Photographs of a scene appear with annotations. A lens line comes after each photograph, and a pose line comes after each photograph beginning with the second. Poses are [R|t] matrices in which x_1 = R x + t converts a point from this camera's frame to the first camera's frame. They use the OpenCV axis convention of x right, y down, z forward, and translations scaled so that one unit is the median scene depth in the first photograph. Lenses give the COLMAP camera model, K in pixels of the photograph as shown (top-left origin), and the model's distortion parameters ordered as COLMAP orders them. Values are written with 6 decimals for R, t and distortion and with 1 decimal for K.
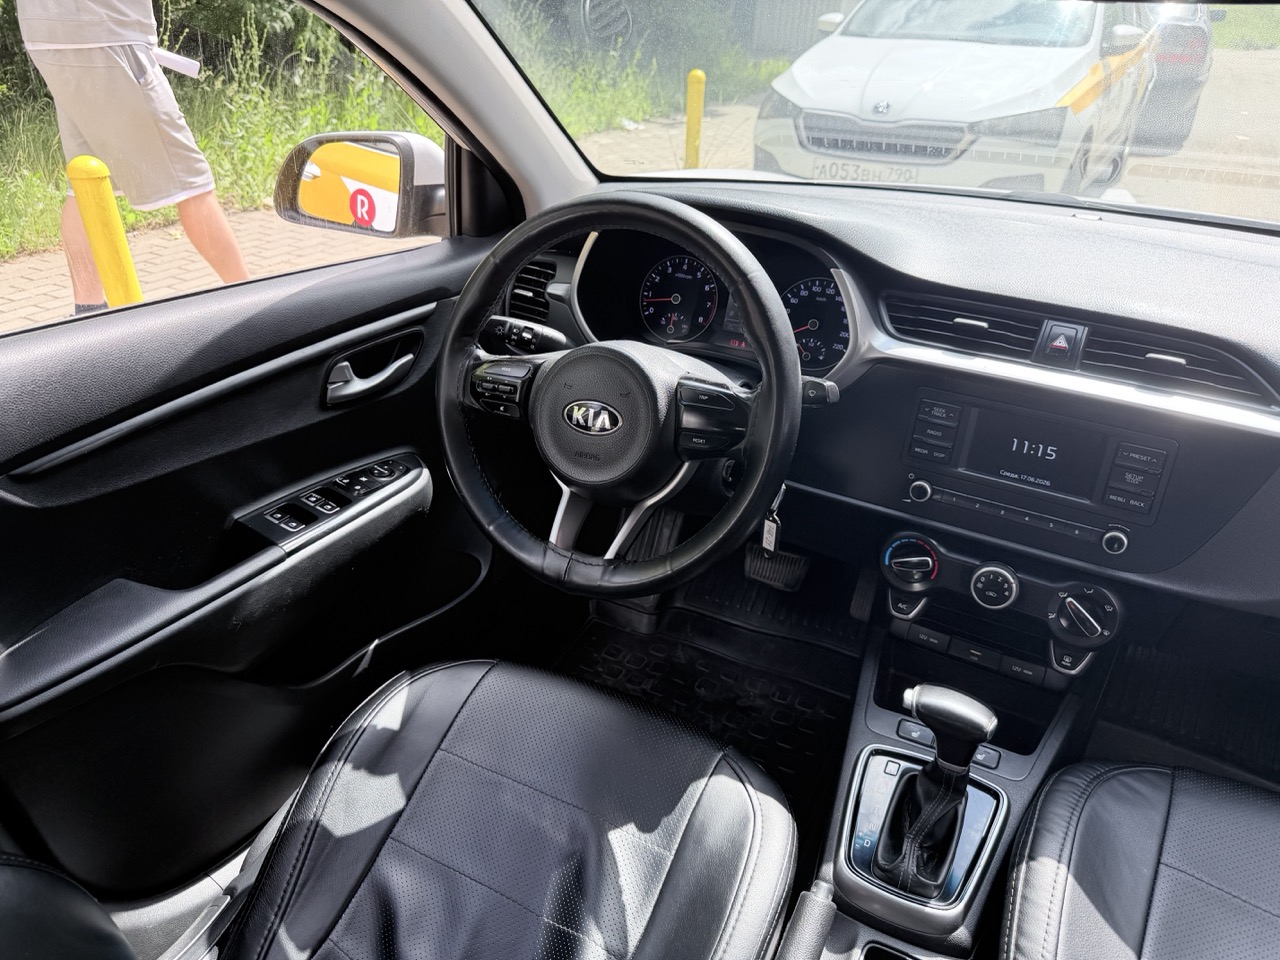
lens RADIAL K [[912.7, 0, 643.4], [0, 912.7, 478.6], [0, 0, 1]] dist [0.081798, -0.119810]
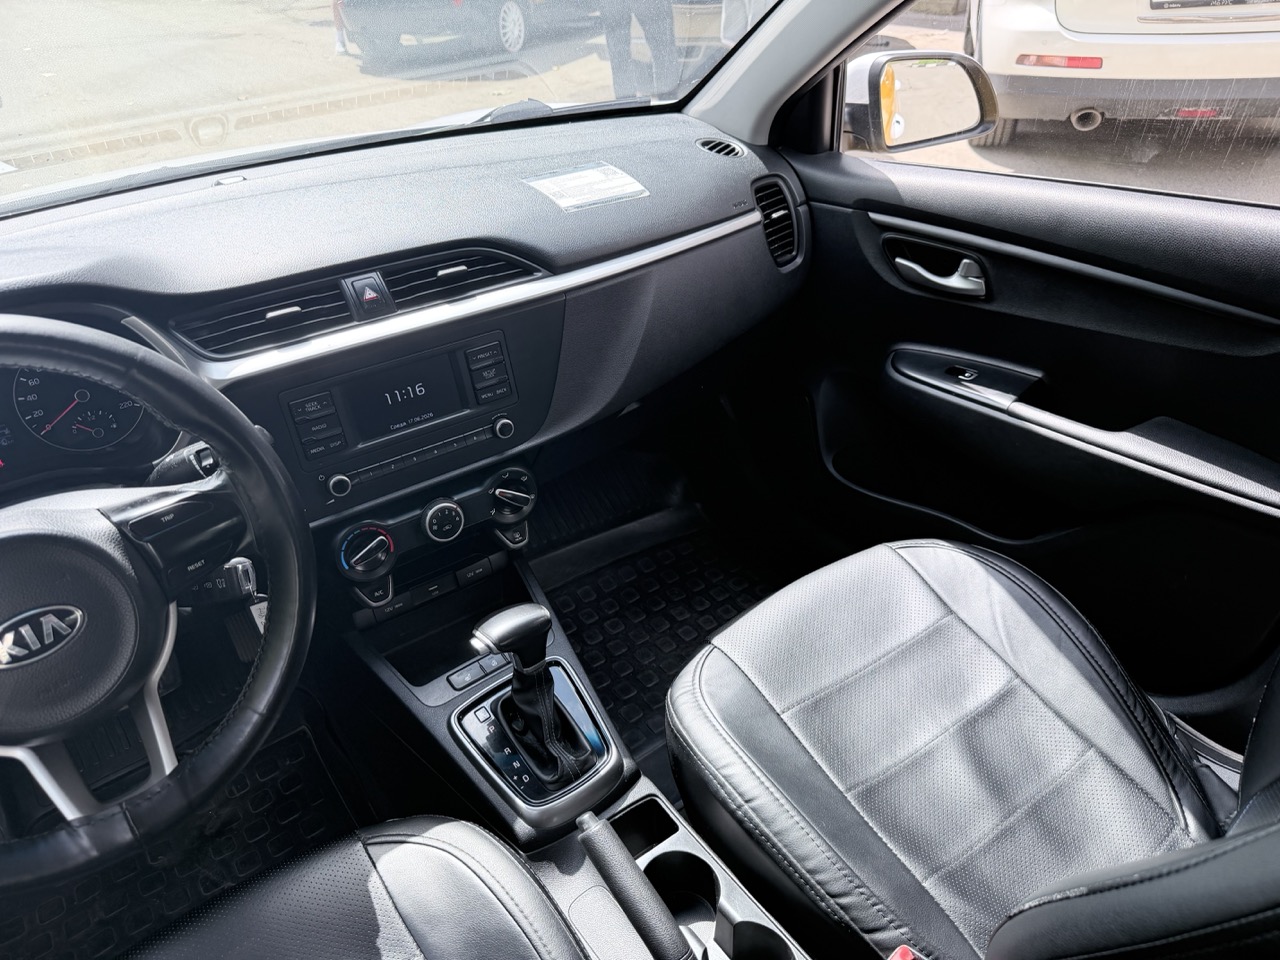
lens RADIAL K [[912.7, 0, 643.4], [0, 912.7, 478.6], [0, 0, 1]] dist [0.081798, -0.119810]
pose [[0.422490, -0.526902, 0.737480, -0.290329], [0.480210, 0.820206, 0.310902, -0.147698], [-0.768700, 0.222792, 0.599553, 0.177751]]
